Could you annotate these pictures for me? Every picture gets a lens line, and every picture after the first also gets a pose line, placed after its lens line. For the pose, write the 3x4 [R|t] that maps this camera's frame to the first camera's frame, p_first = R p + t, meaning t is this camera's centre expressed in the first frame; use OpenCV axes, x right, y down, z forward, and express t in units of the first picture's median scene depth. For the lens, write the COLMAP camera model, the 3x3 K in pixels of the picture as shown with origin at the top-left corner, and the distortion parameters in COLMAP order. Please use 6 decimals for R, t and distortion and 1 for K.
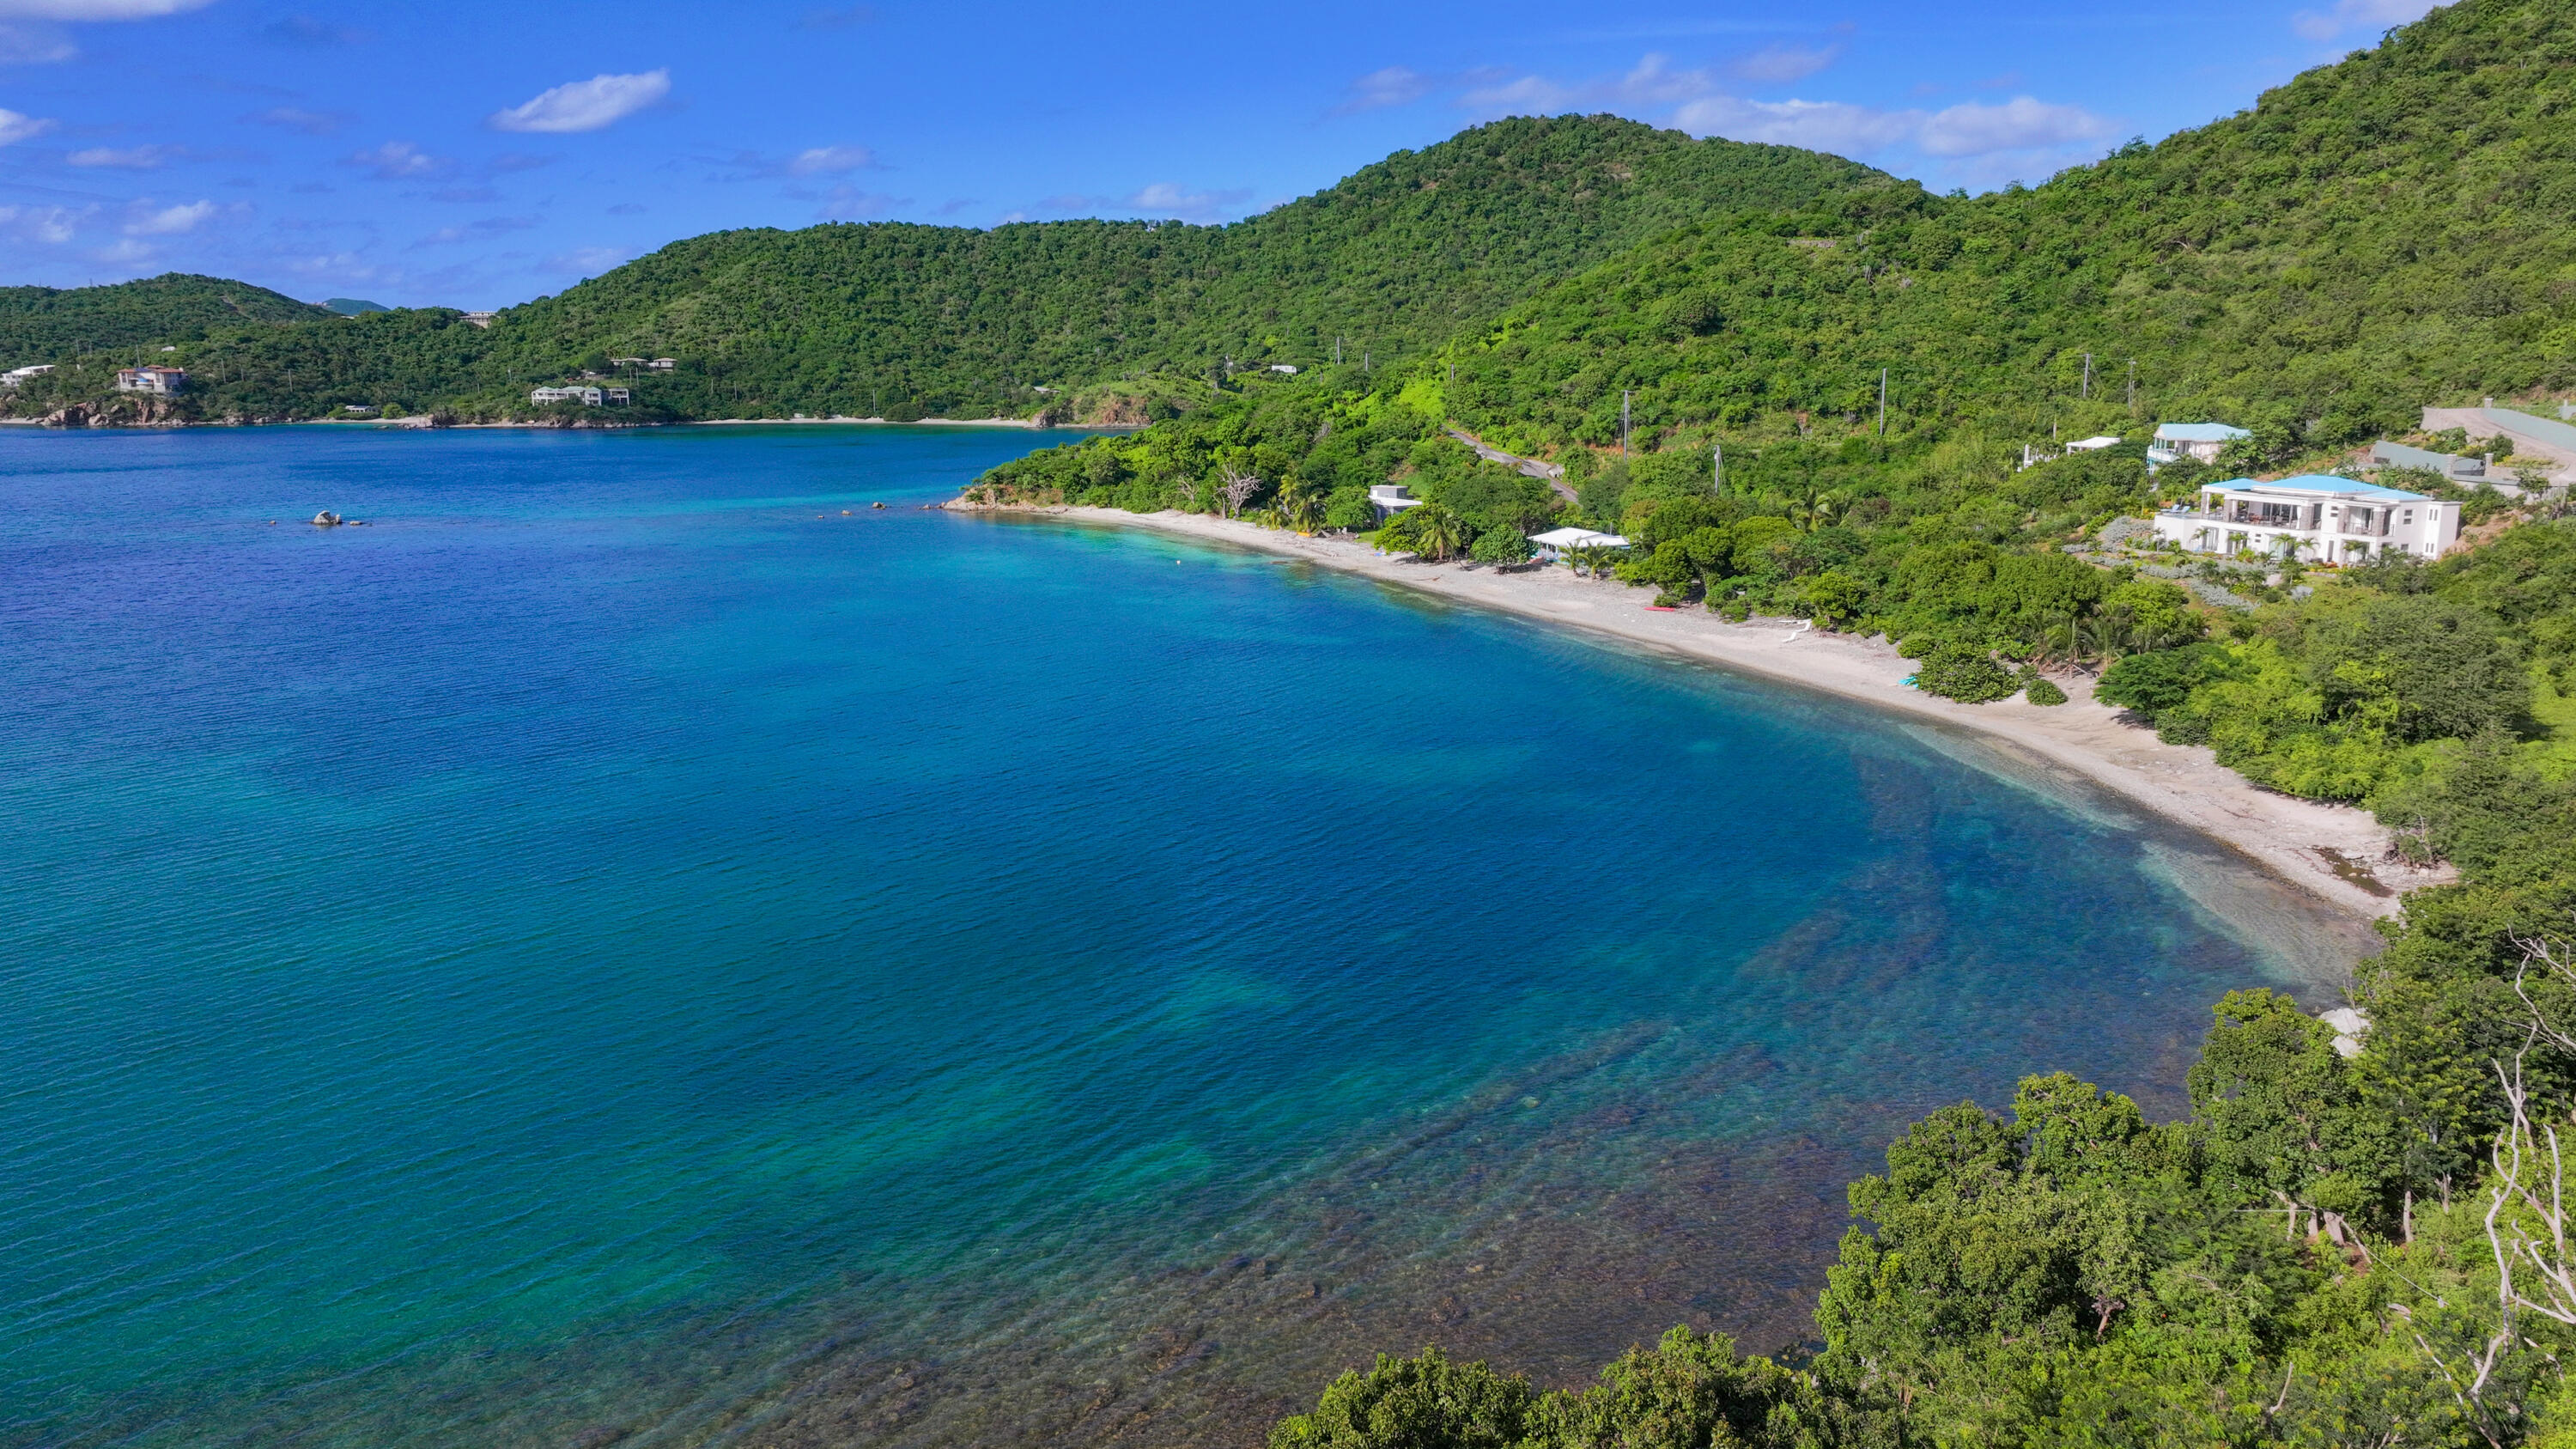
lens RADIAL K [[1807.2, 0, 1294.4], [0, 1807.2, 716.7], [0, 0, 1]] dist [-0.009368, 0.028939]
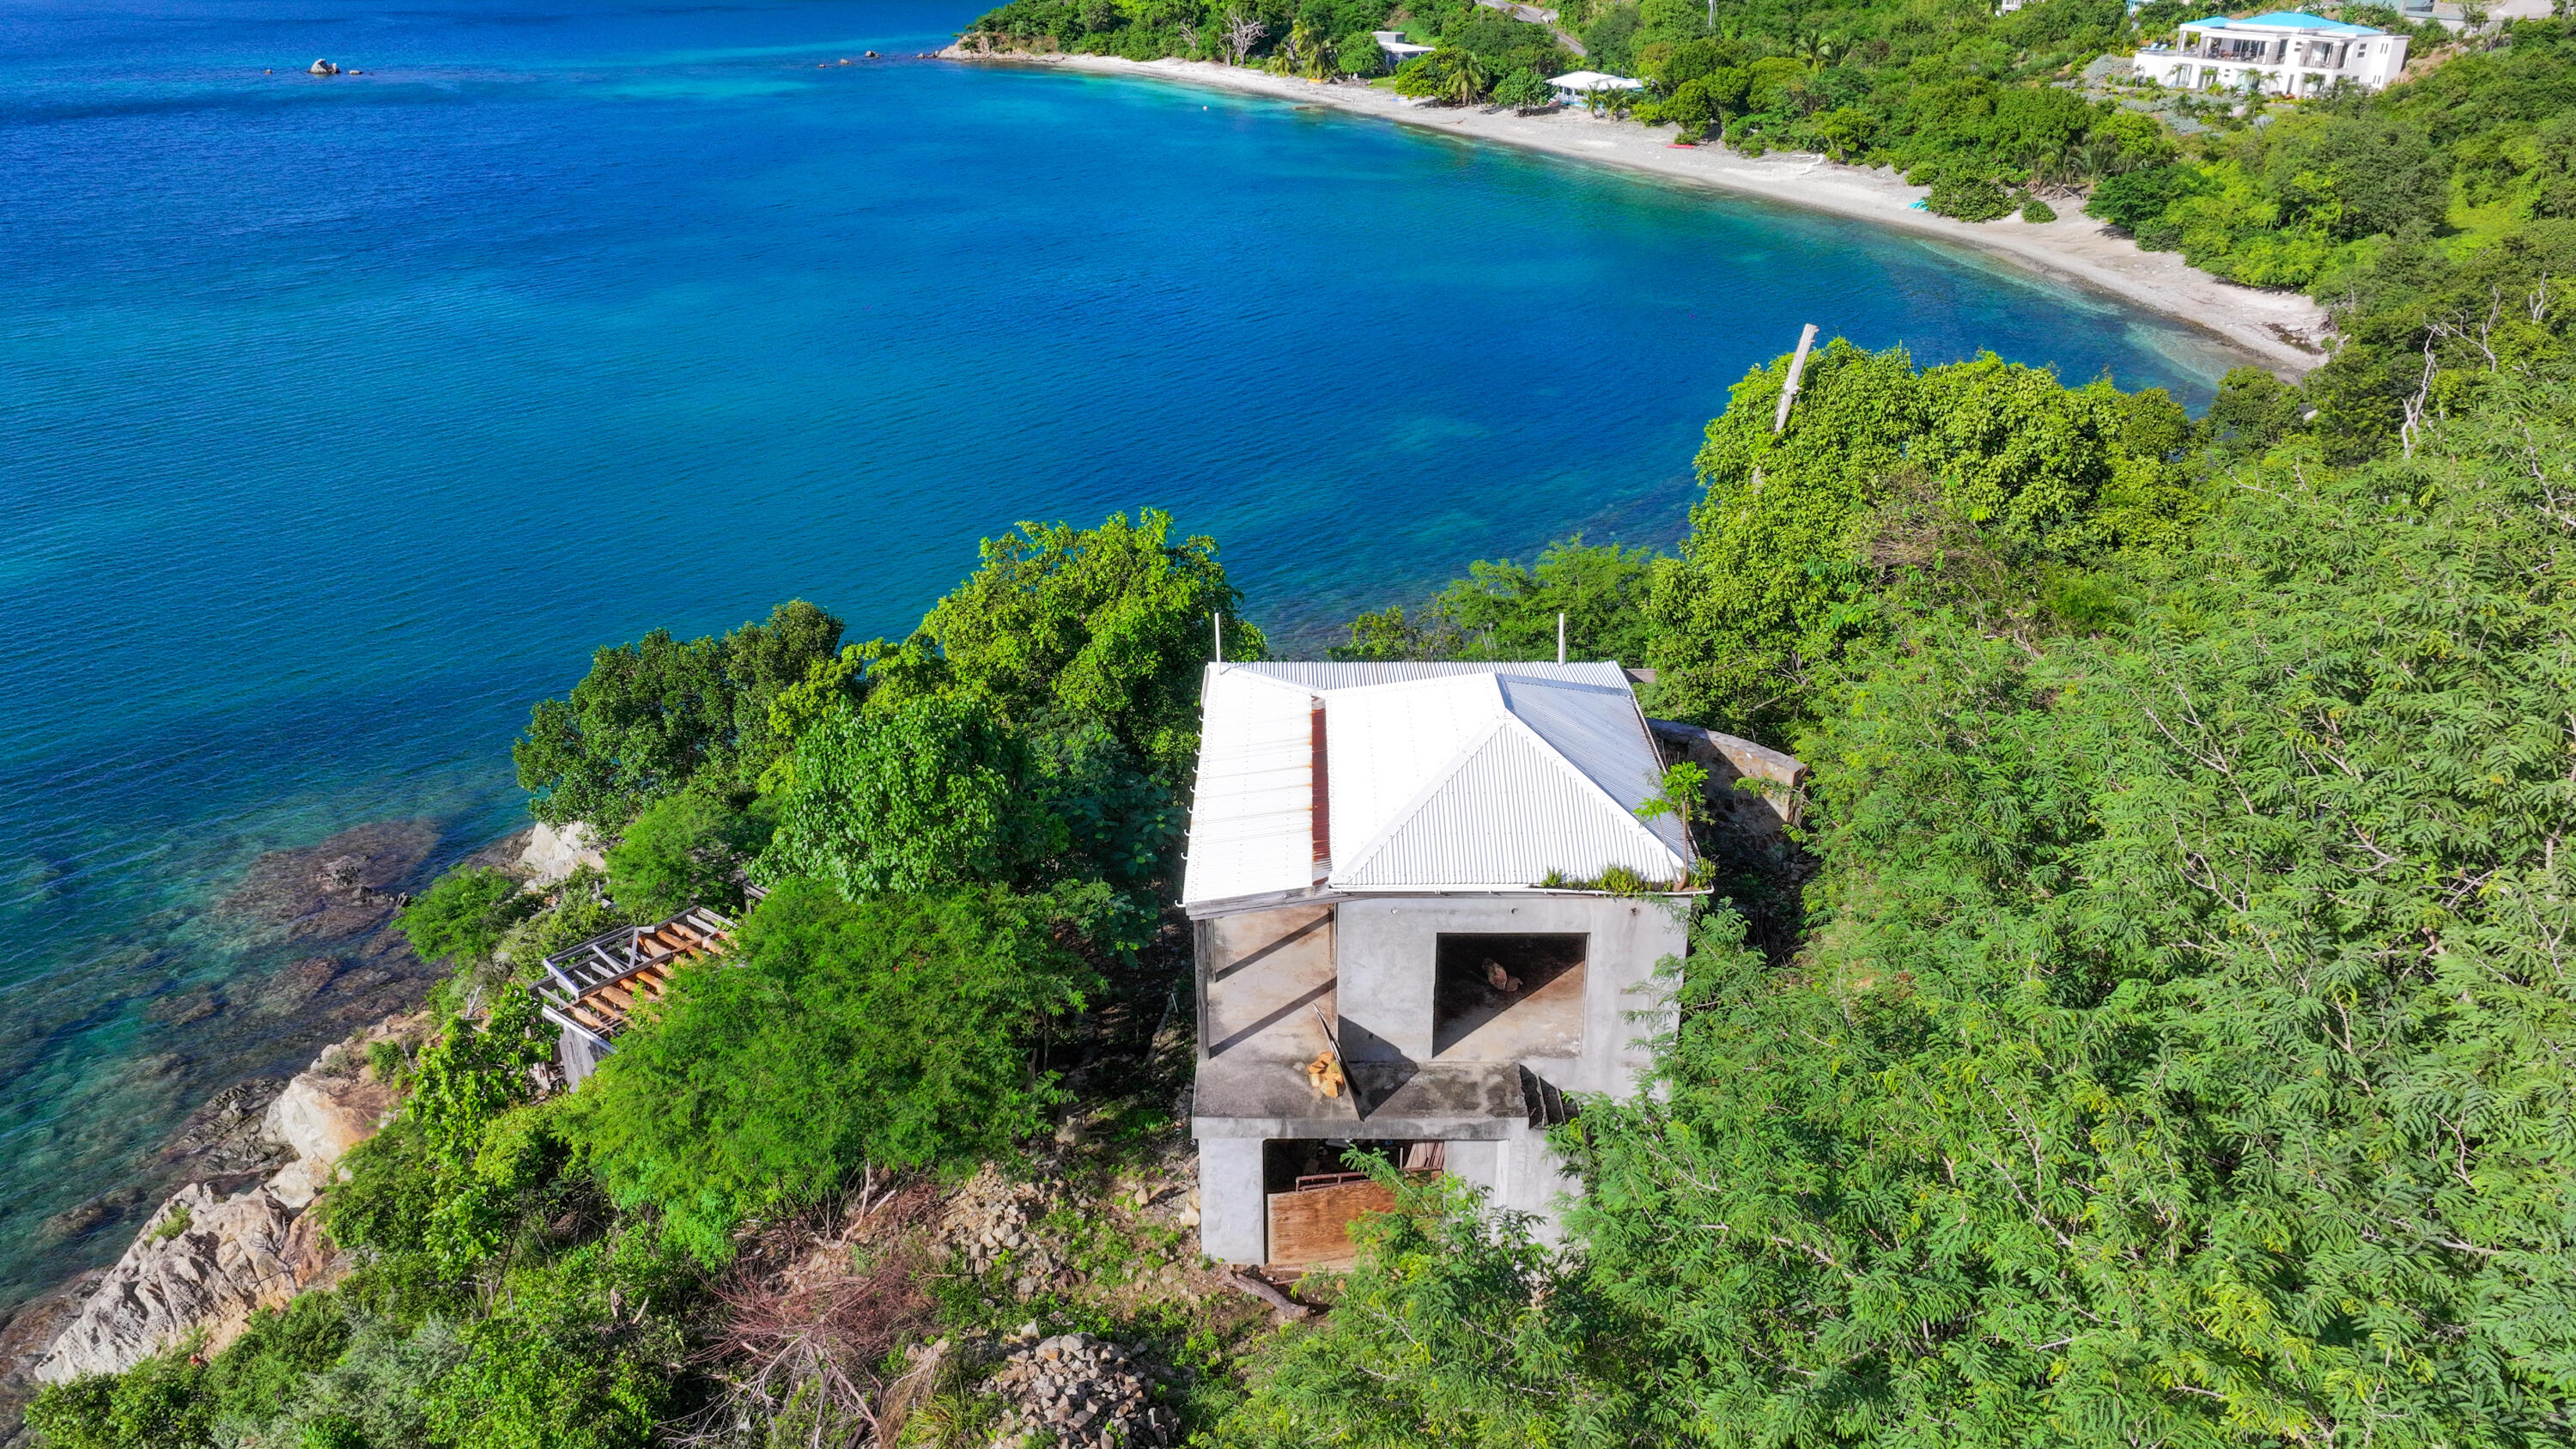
lens RADIAL K [[1807.2, 0, 1294.4], [0, 1807.2, 716.7], [0, 0, 1]] dist [-0.009368, 0.028939]
pose [[0.998616, -0.019456, 0.048856, -0.106348], [0.007785, 0.973501, 0.228550, 0.028802], [-0.052008, -0.227853, 0.972306, -0.149952]]
